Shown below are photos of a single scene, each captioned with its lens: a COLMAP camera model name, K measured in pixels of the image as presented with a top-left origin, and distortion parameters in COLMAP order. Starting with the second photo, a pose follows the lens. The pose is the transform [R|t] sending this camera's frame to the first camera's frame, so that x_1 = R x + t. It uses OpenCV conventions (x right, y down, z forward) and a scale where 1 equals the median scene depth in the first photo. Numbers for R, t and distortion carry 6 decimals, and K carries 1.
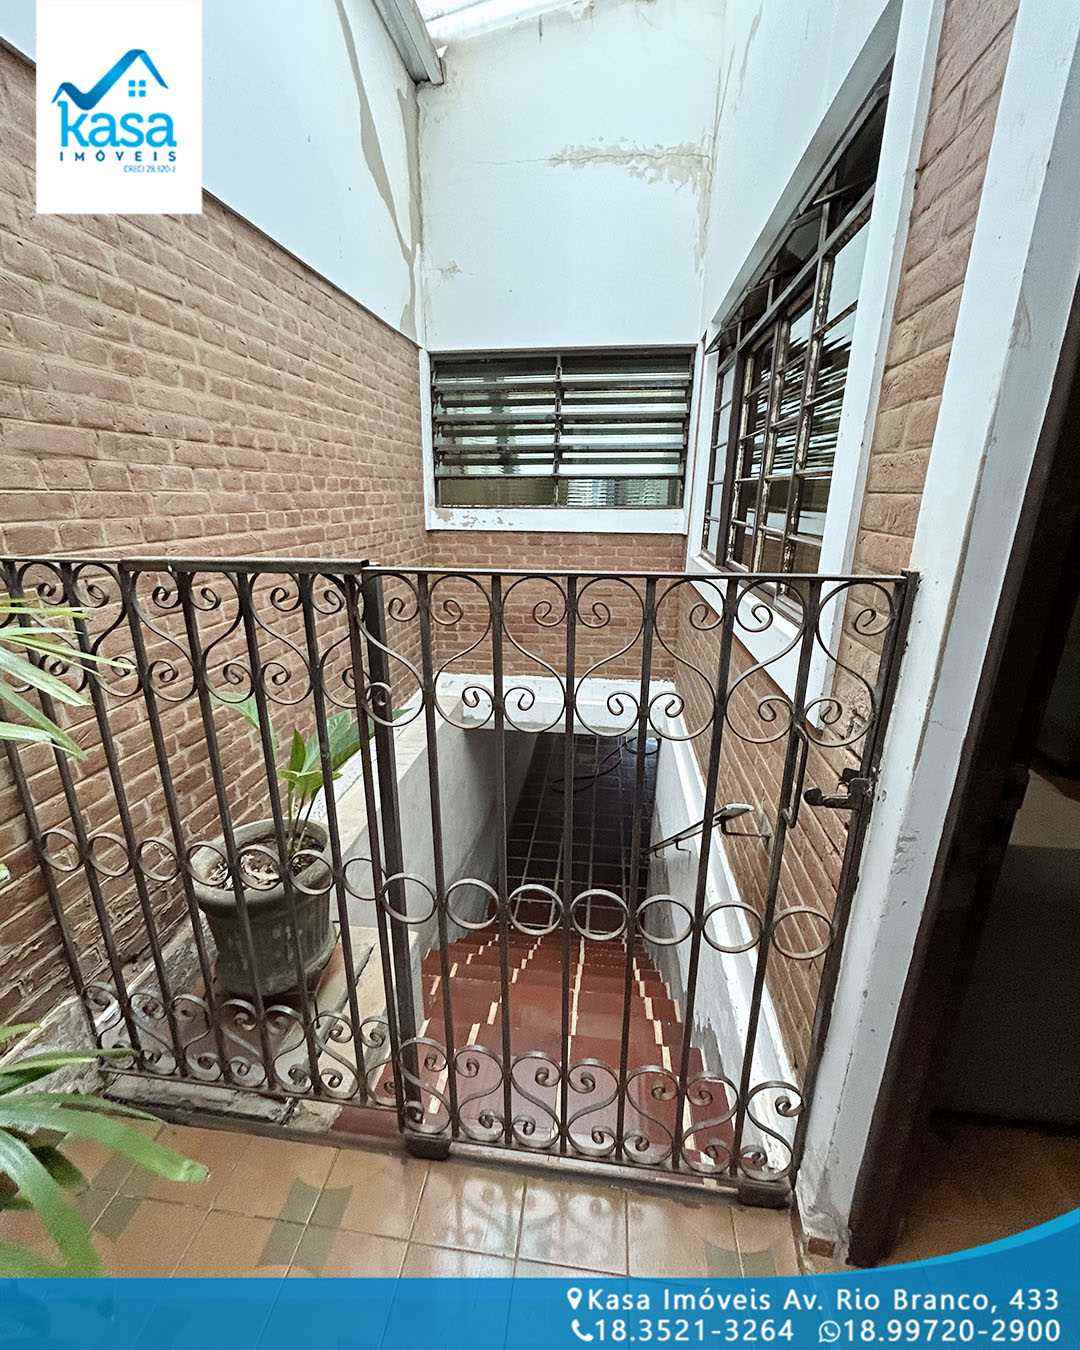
lens RADIAL K [[583.1, 0, 541.6], [0, 583.1, 674.3], [0, 0, 1]] dist [-0.002295, 0.001286]
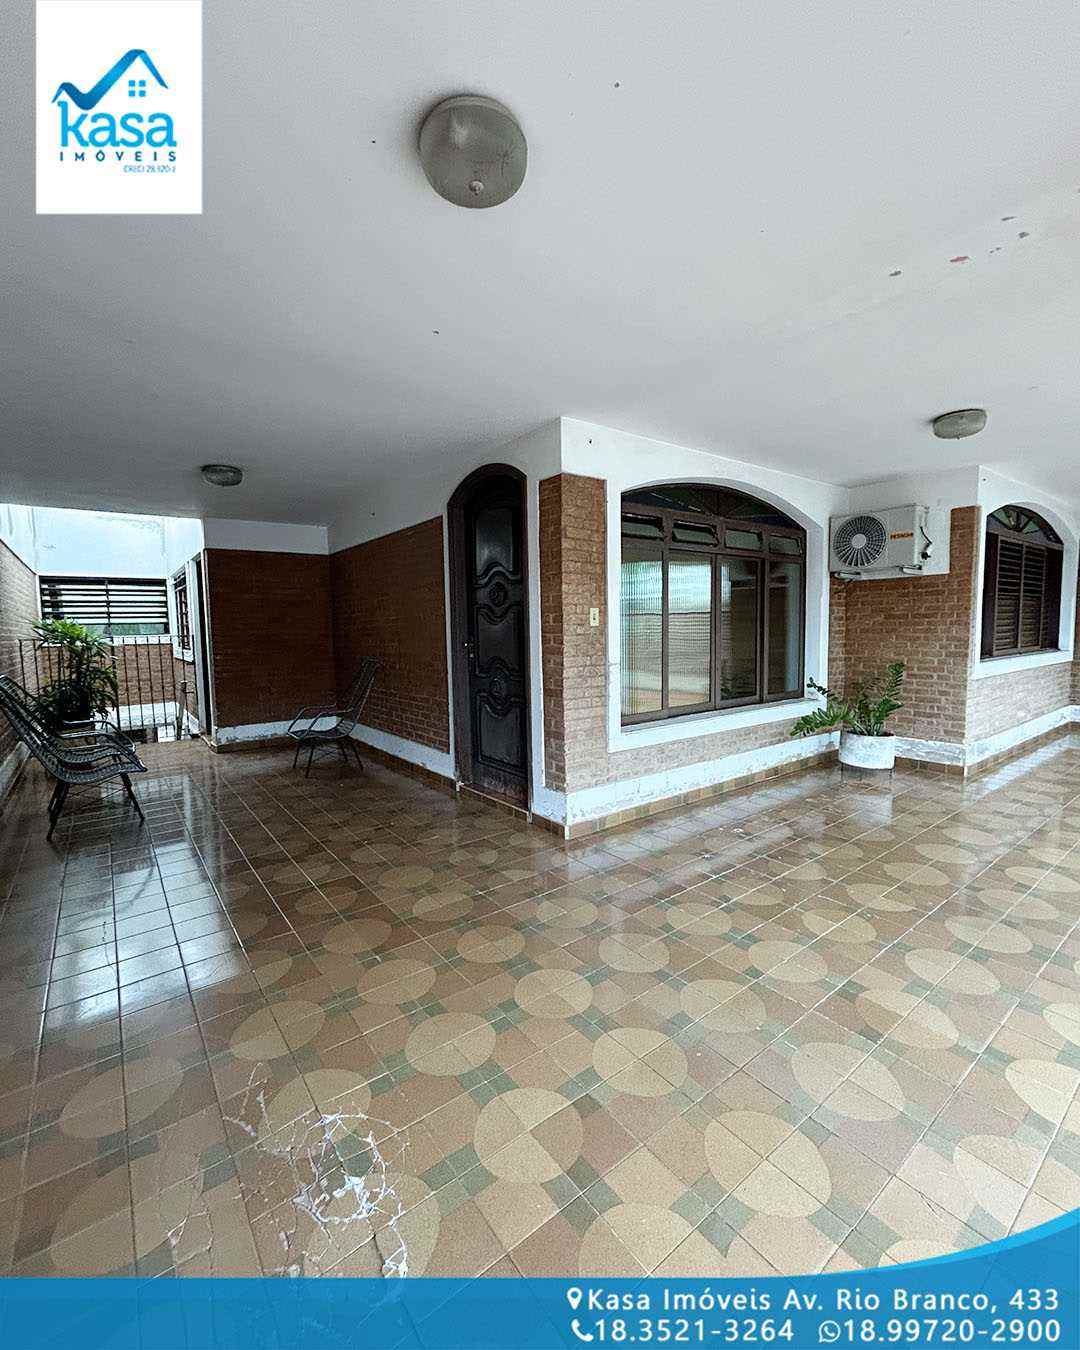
lens RADIAL K [[583.1, 0, 537.5], [0, 583.1, 675.0], [0, 0, 1]] dist [-0.002295, 0.001286]
pose [[0.705033, -0.086513, 0.703878, -0.473489], [0.243175, 0.961848, -0.125354, 0.652004], [-0.666179, 0.259544, 0.699173, -1.968537]]
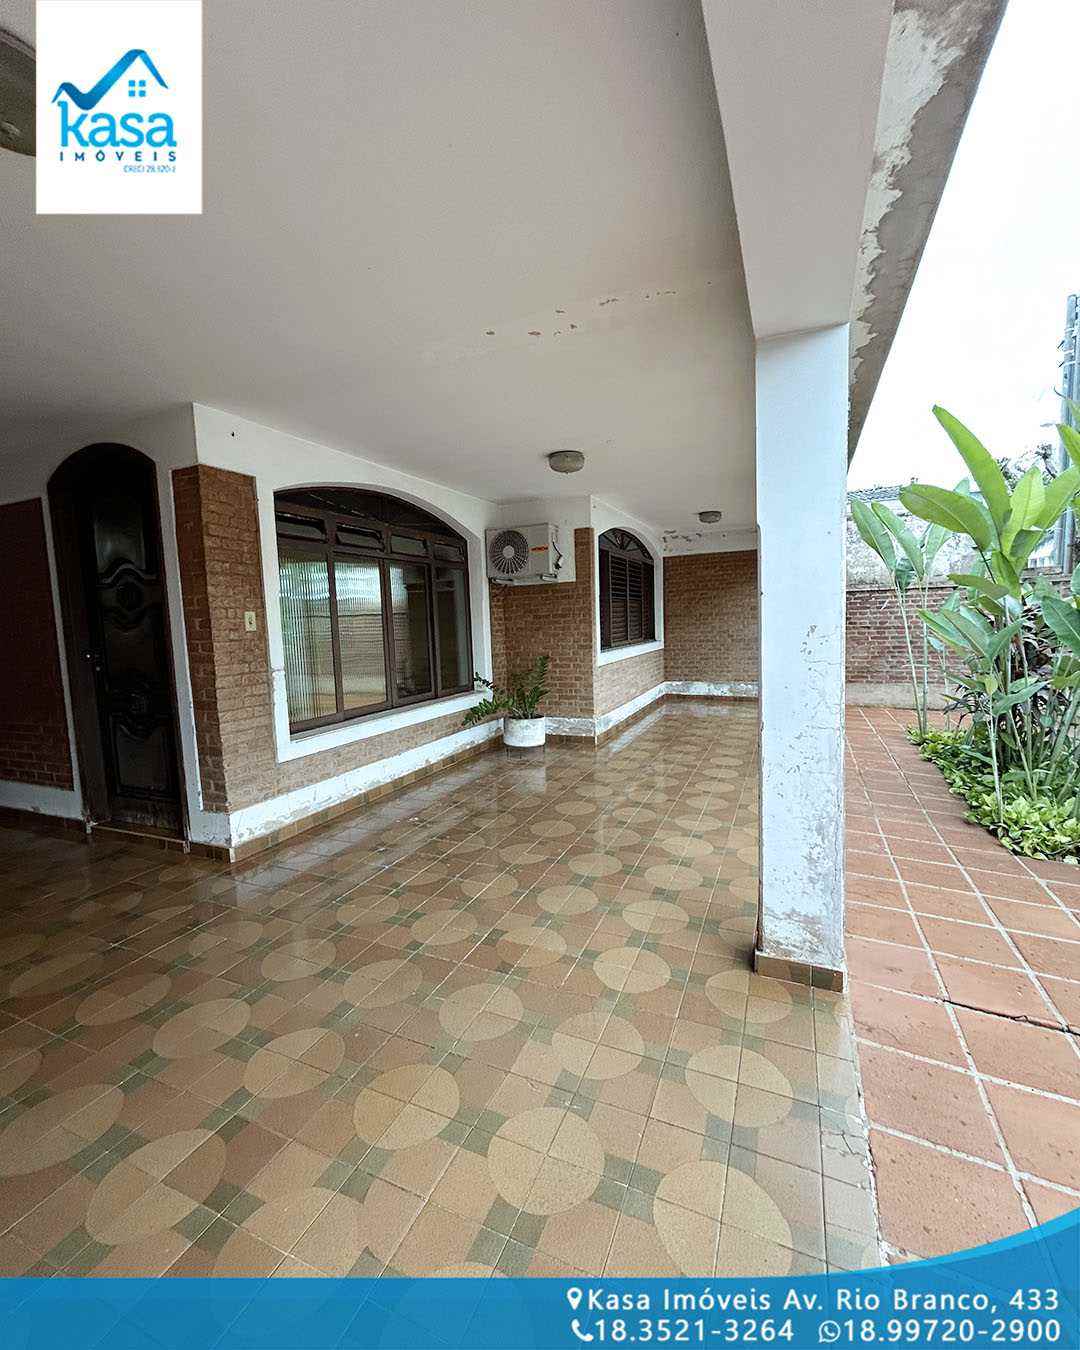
lens RADIAL K [[583.1, 0, 542.1], [0, 583.1, 673.3], [0, 0, 1]] dist [-0.002295, 0.001286]
pose [[0.270078, -0.113772, 0.956093, -0.483992], [0.330328, 0.943675, 0.018983, 0.826920], [-0.904401, 0.310698, 0.292448, -2.559366]]
